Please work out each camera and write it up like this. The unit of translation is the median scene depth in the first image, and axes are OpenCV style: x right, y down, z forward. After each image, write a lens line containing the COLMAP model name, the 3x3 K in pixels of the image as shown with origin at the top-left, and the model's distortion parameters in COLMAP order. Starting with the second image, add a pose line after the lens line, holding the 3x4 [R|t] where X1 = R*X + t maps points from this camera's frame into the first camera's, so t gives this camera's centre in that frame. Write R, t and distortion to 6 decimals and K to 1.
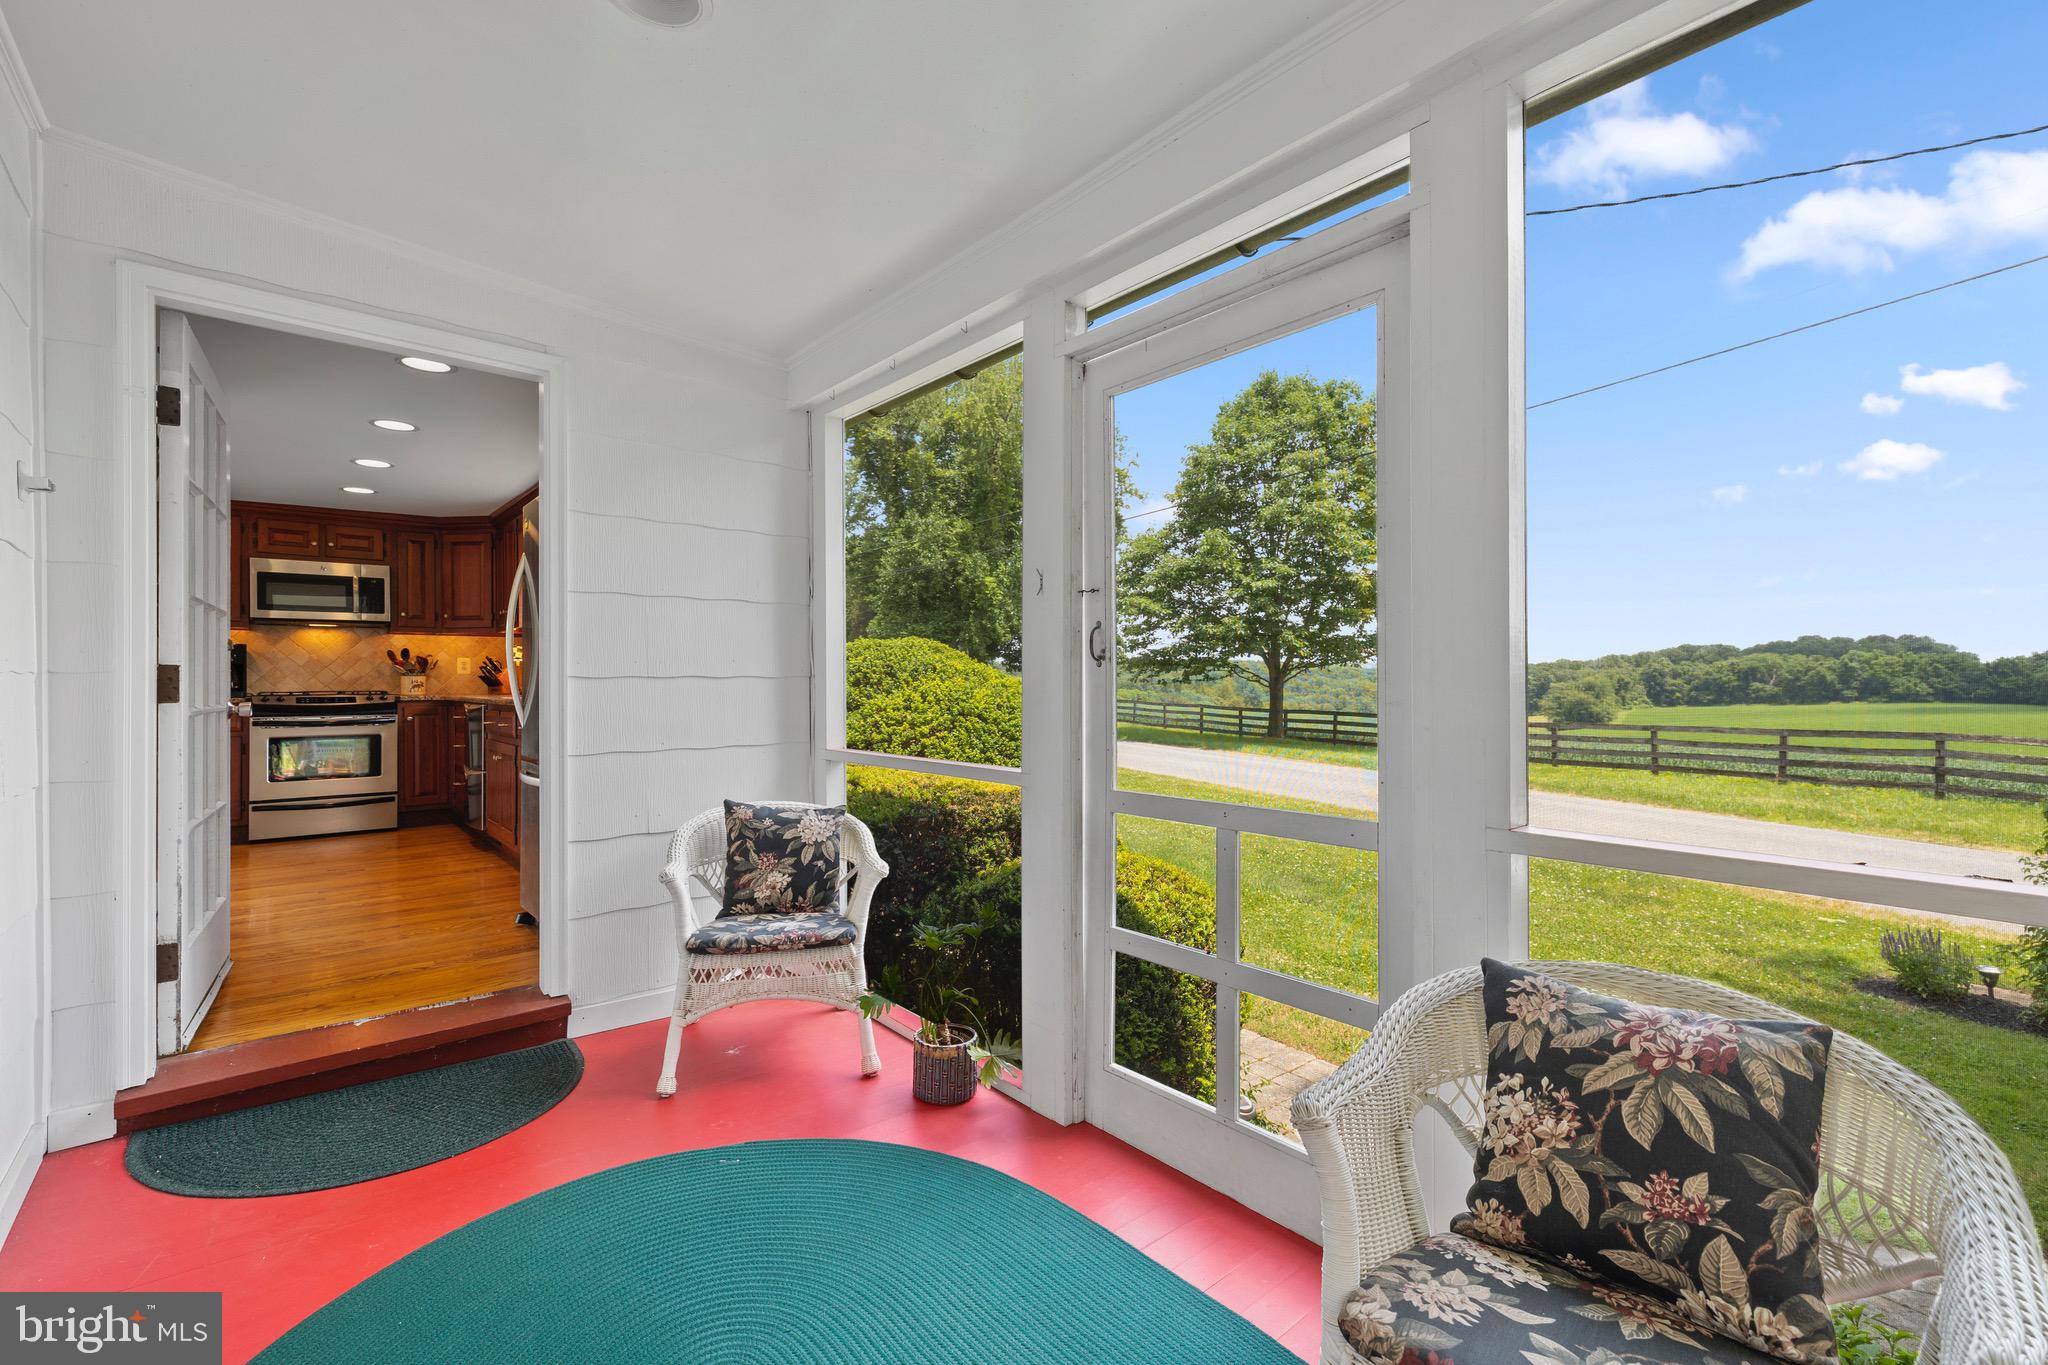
lens RADIAL K [[869.9, 0, 1030.0], [0, 869.9, 669.1], [0, 0, 1]] dist [0.001188, -0.000226]
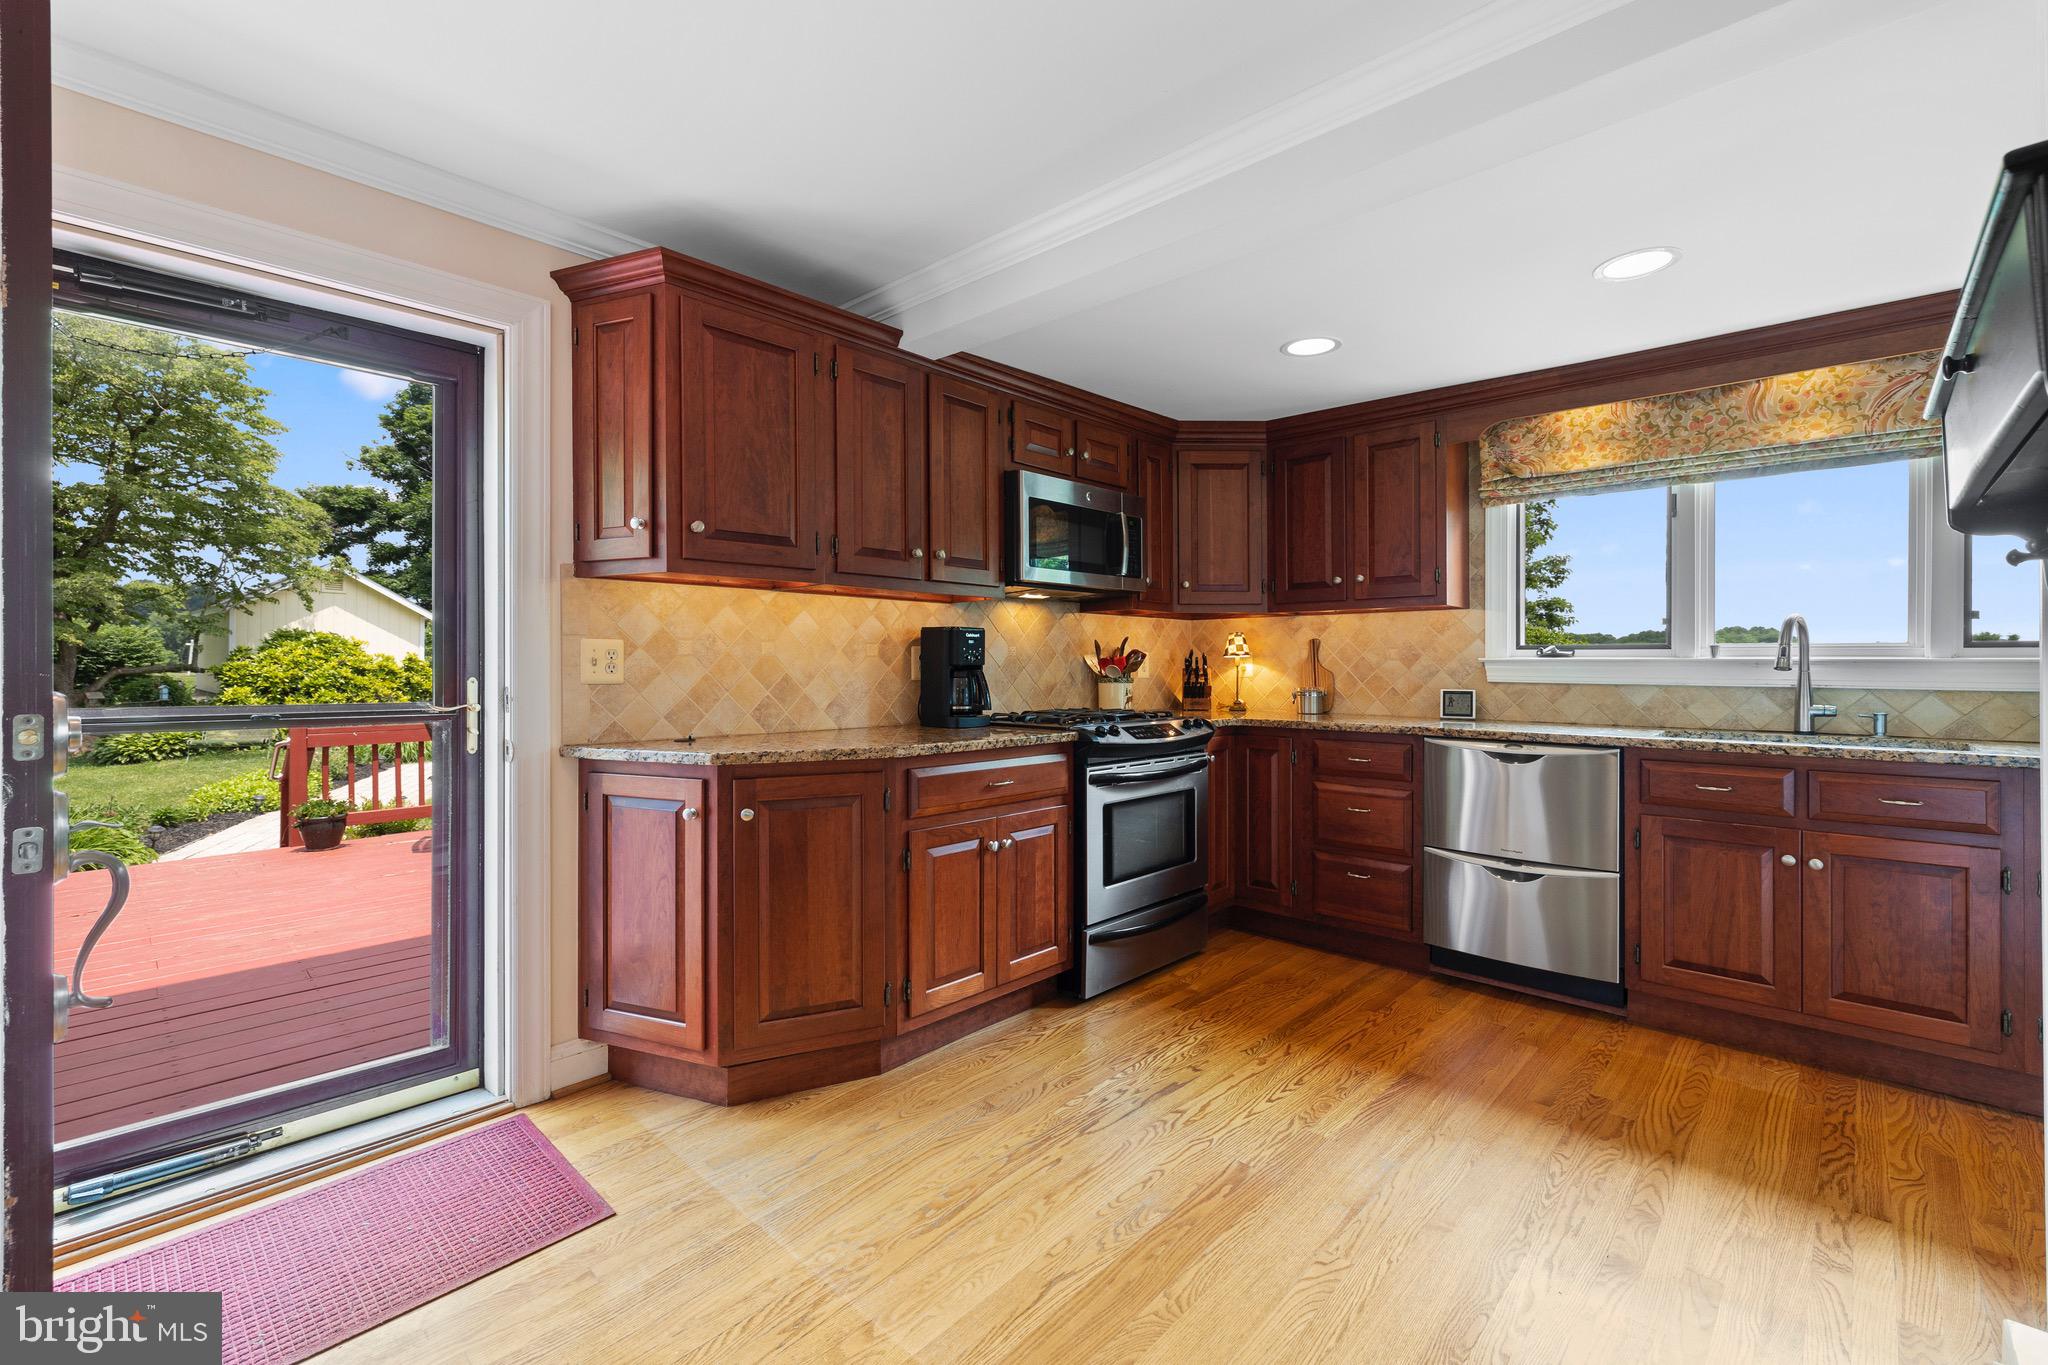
lens RADIAL K [[869.9, 0, 1020.1], [0, 869.9, 664.4], [0, 0, 1]] dist [0.001188, -0.000226]
pose [[0.997125, 0.006110, 0.075526, -0.866113], [-0.007112, 0.999890, 0.012995, -0.012282], [-0.075439, -0.013495, 0.997059, 0.414358]]
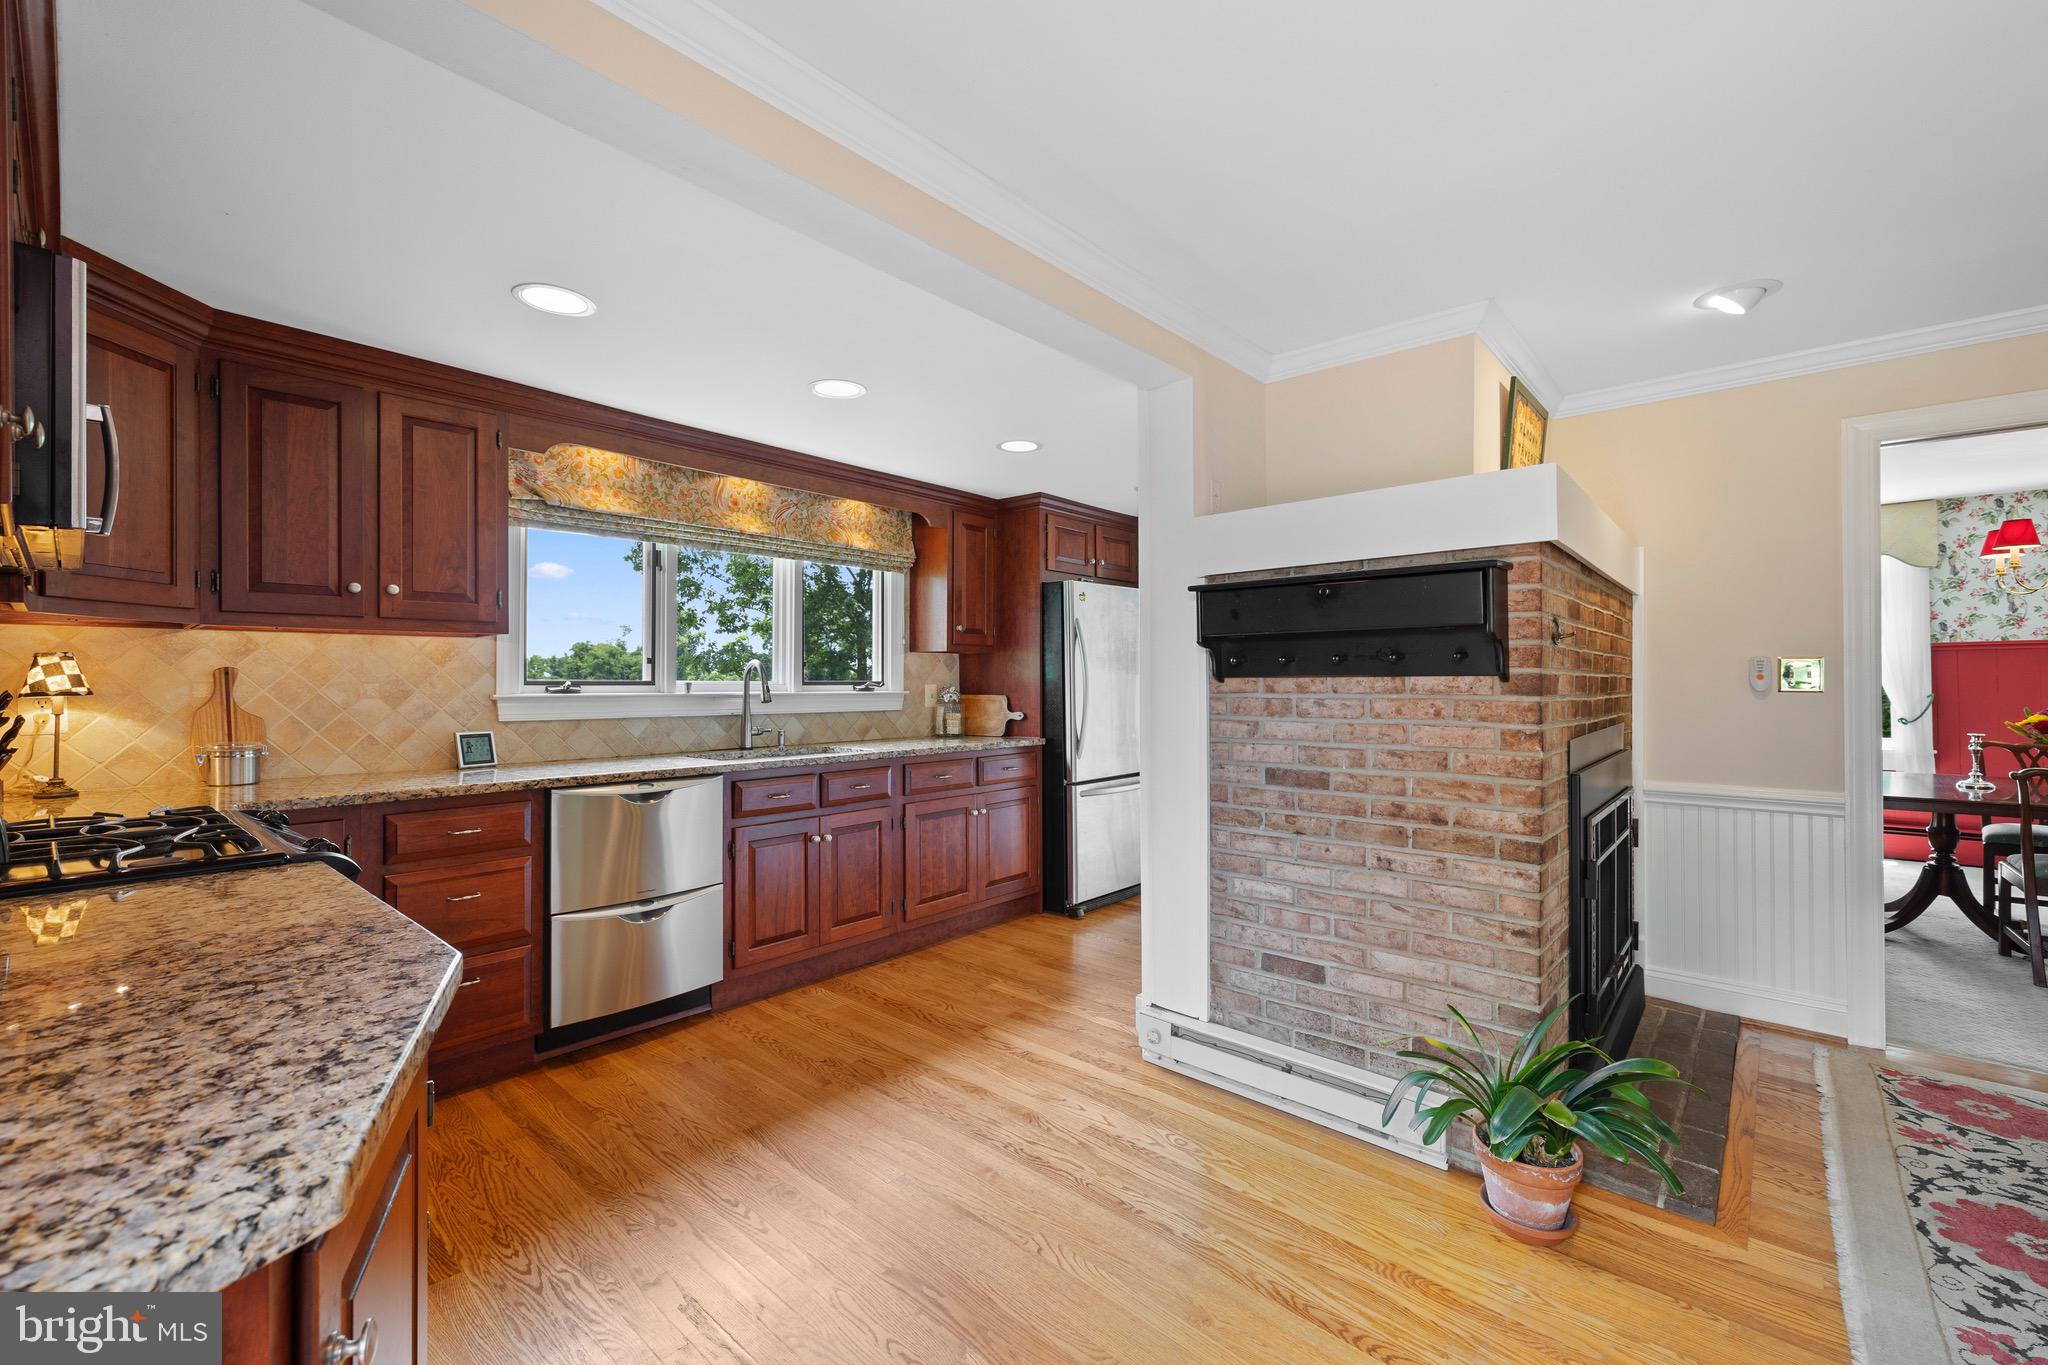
lens RADIAL K [[869.9, 0, 1016.3], [0, 869.9, 673.3], [0, 0, 1]] dist [0.001188, -0.000226]
pose [[-0.104223, 0.012791, 0.994472, -1.055689], [-0.011257, 0.999838, -0.014040, -0.020105], [-0.994490, -0.012658, -0.104062, 0.719565]]
